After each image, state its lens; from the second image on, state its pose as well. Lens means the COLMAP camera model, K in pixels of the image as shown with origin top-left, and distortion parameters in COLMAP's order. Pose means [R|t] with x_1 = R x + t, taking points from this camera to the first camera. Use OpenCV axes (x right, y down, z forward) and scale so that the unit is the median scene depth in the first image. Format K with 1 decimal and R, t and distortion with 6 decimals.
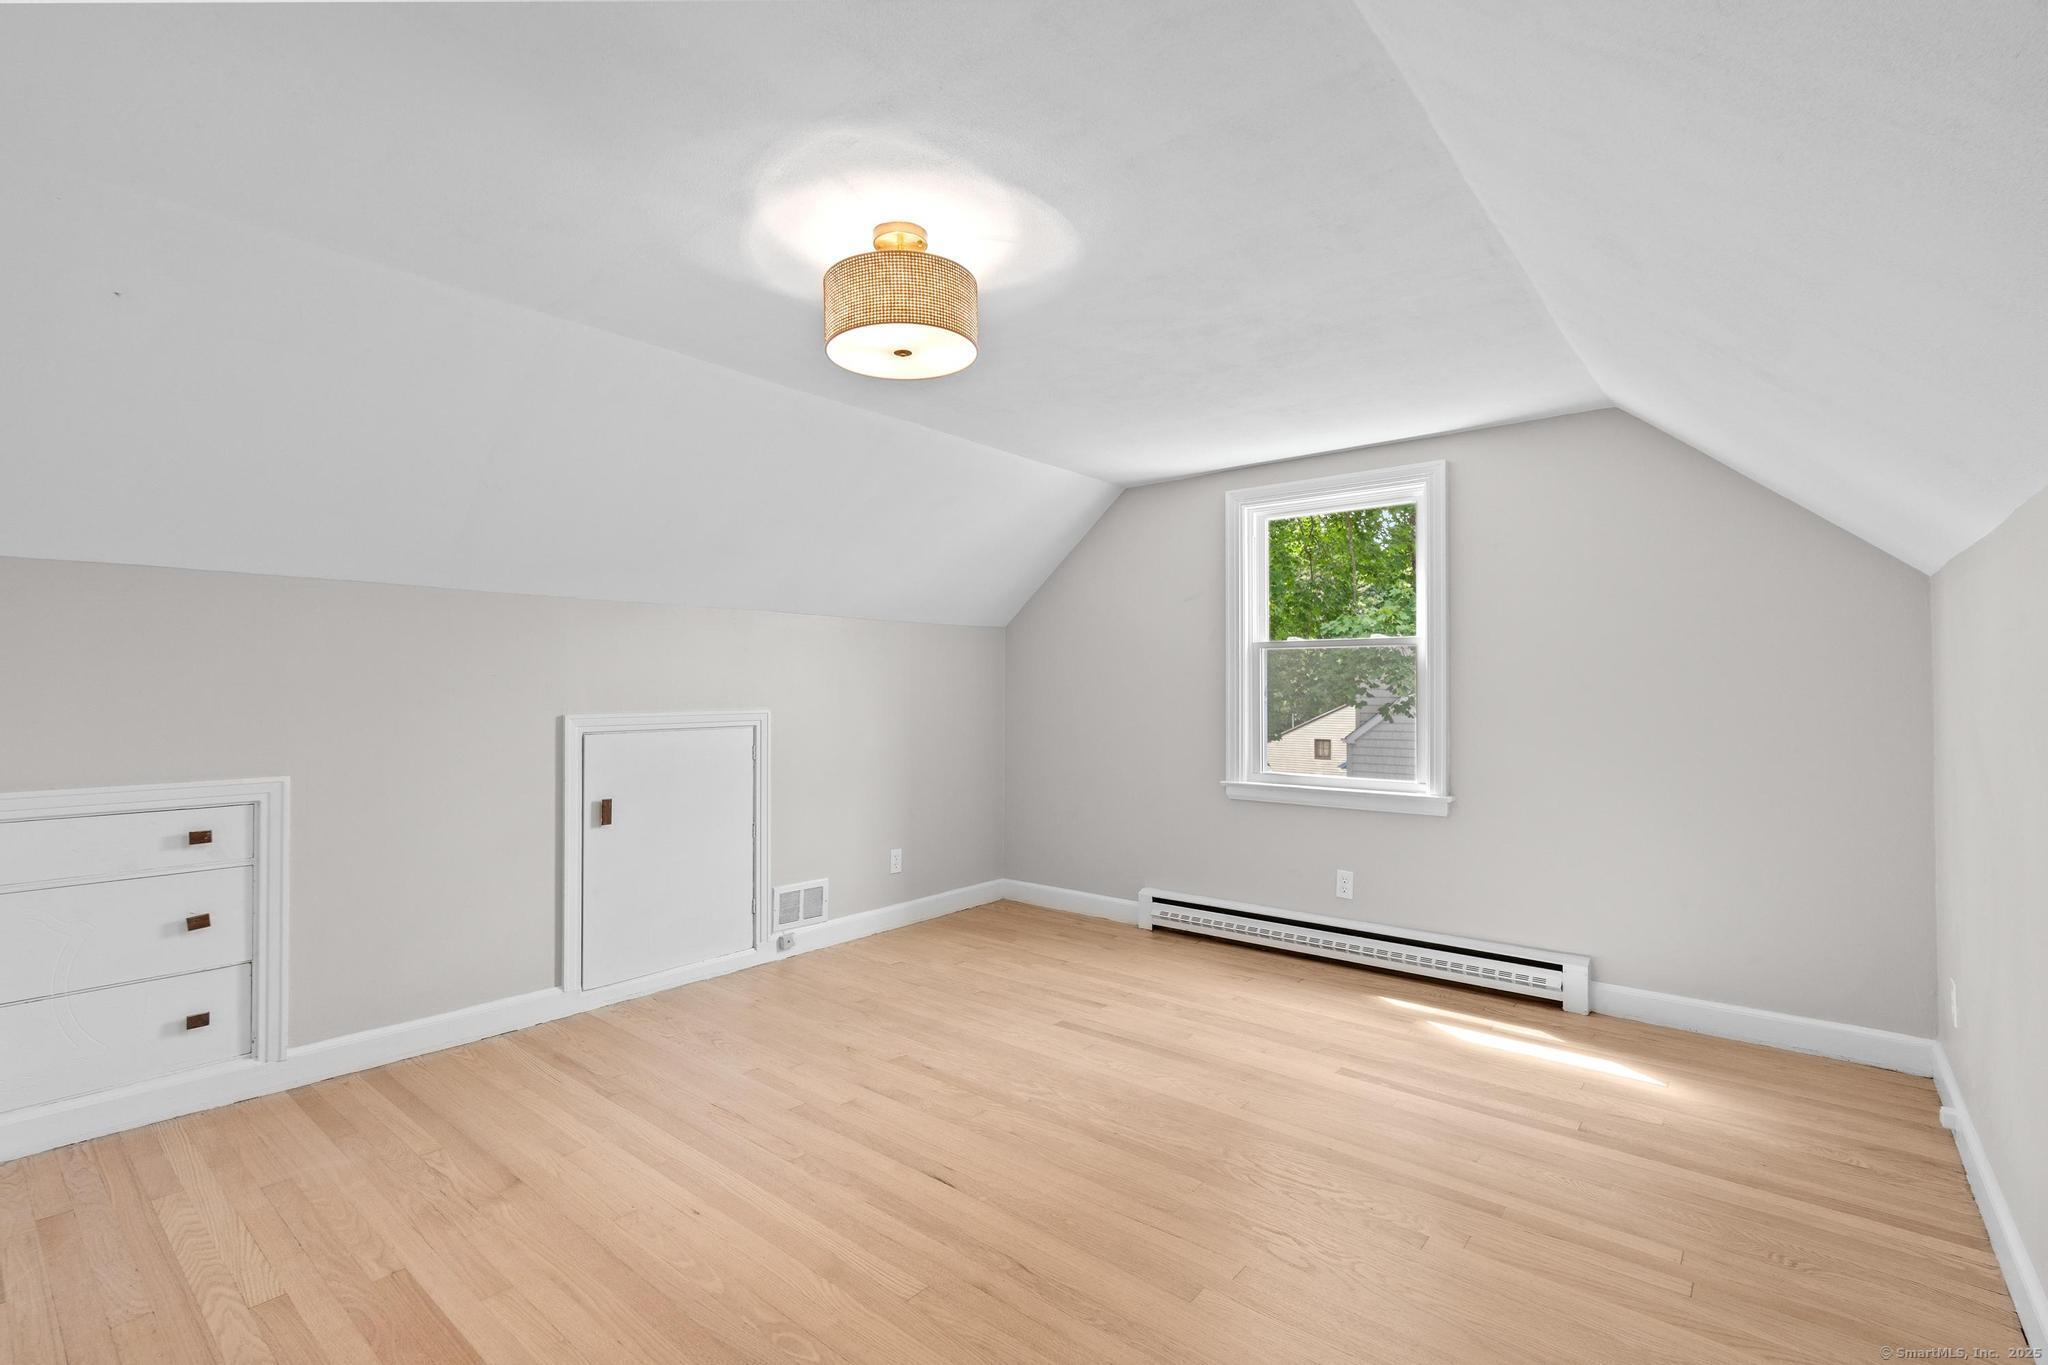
lens RADIAL K [[927.1, 0, 1012.8], [0, 927.1, 674.8], [0, 0, 1]] dist [-0.003187, 0.000564]
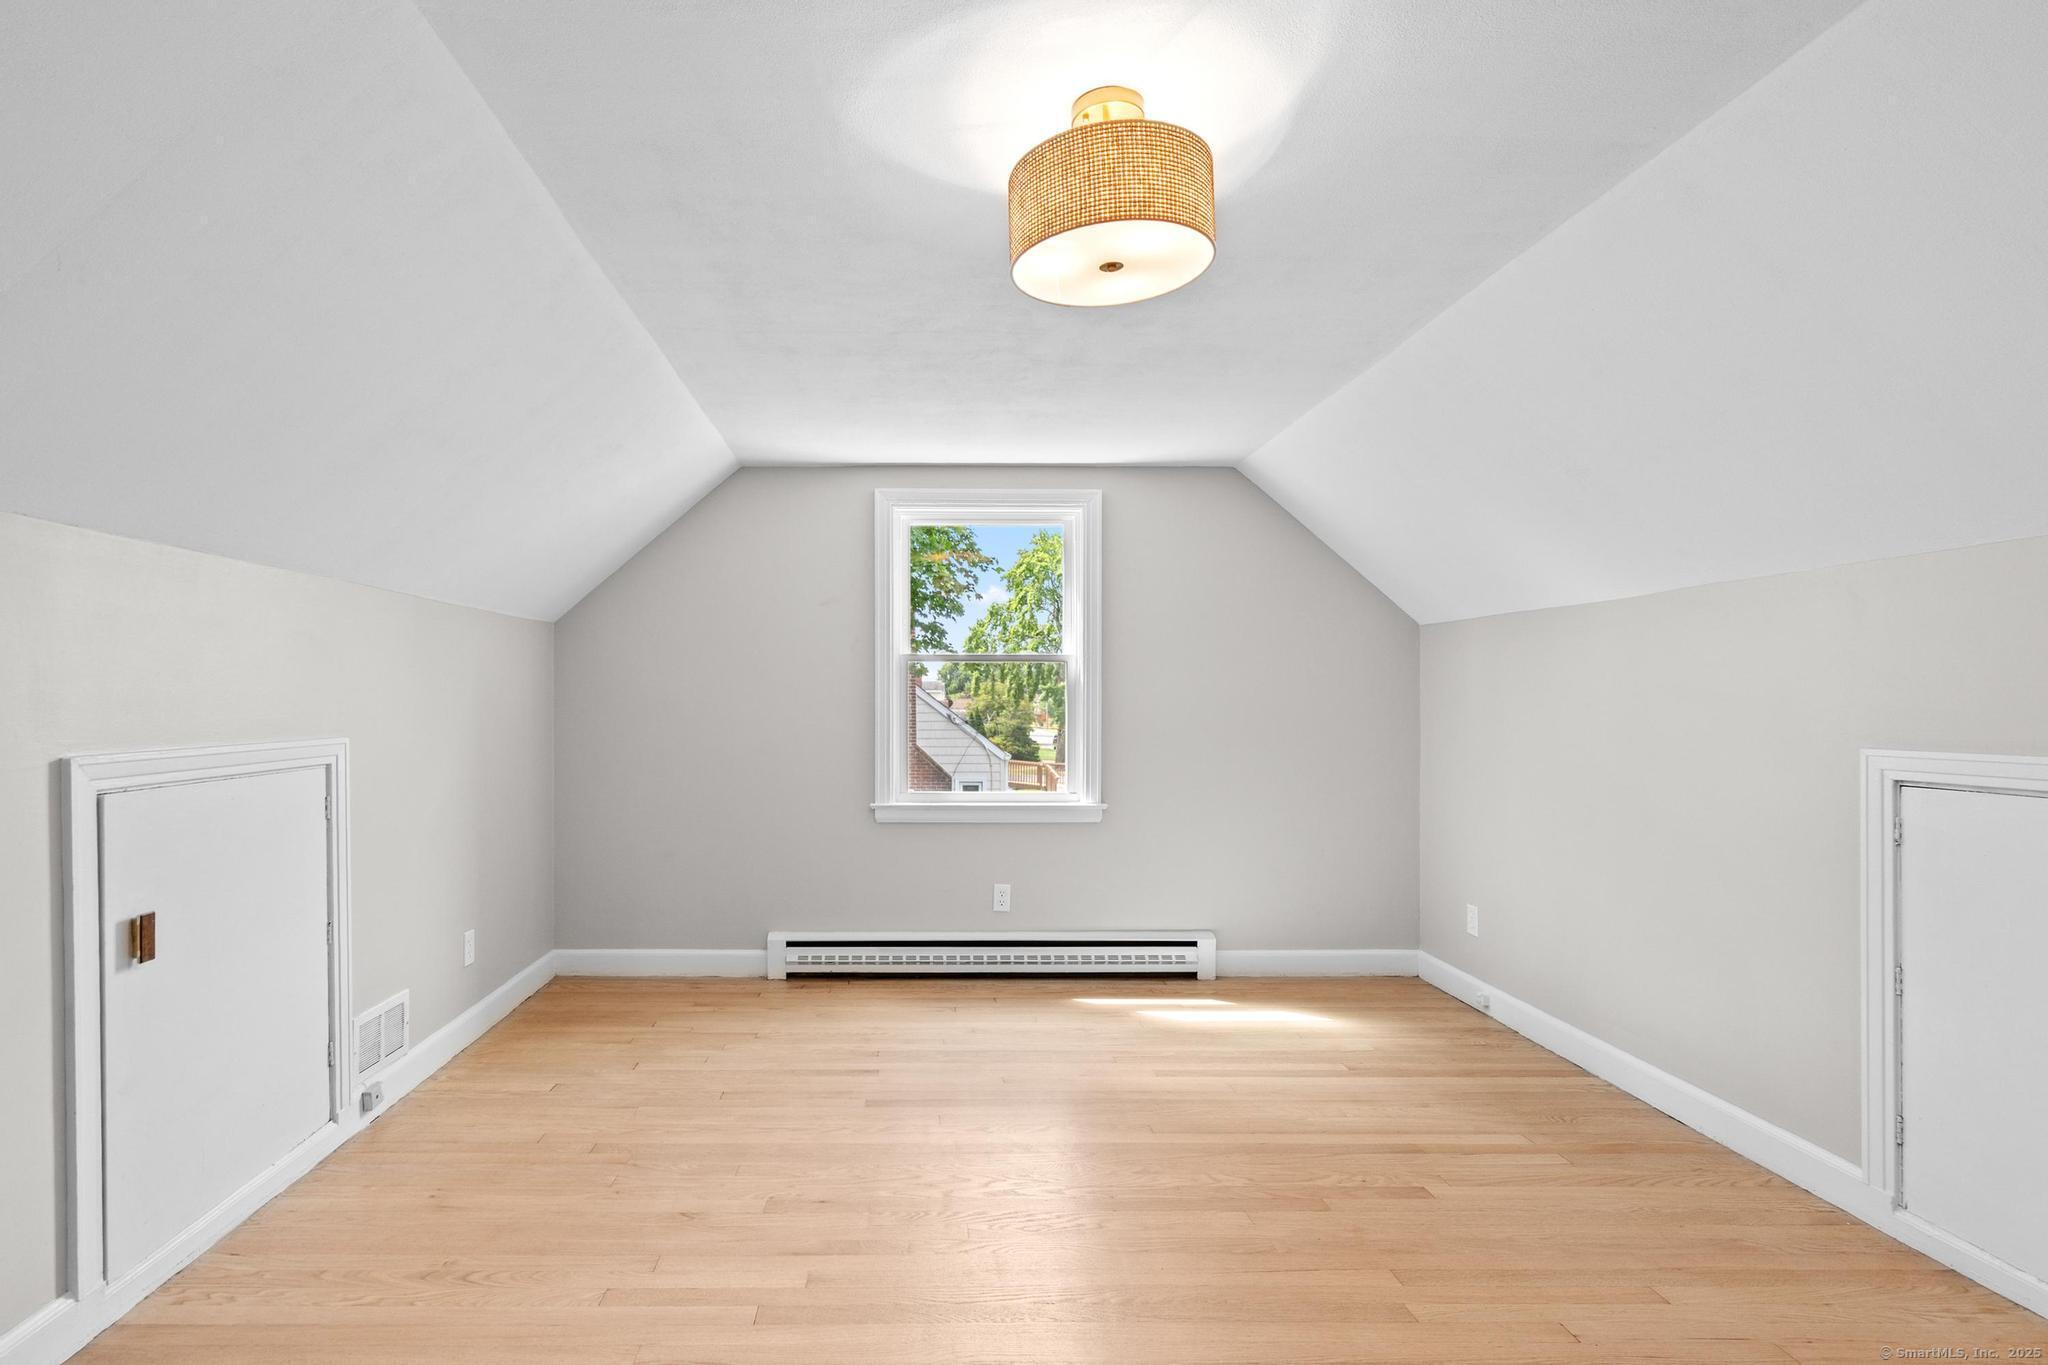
lens RADIAL K [[975.3, 0, 930.0], [0, 975.3, 713.4], [0, 0, 1]] dist [-0.016632, 0.009630]
pose [[0.762741, -0.006785, 0.646669, -0.446585], [-0.011052, 0.999662, 0.023524, 0.001653], [-0.646610, -0.025090, 0.762408, 0.284261]]
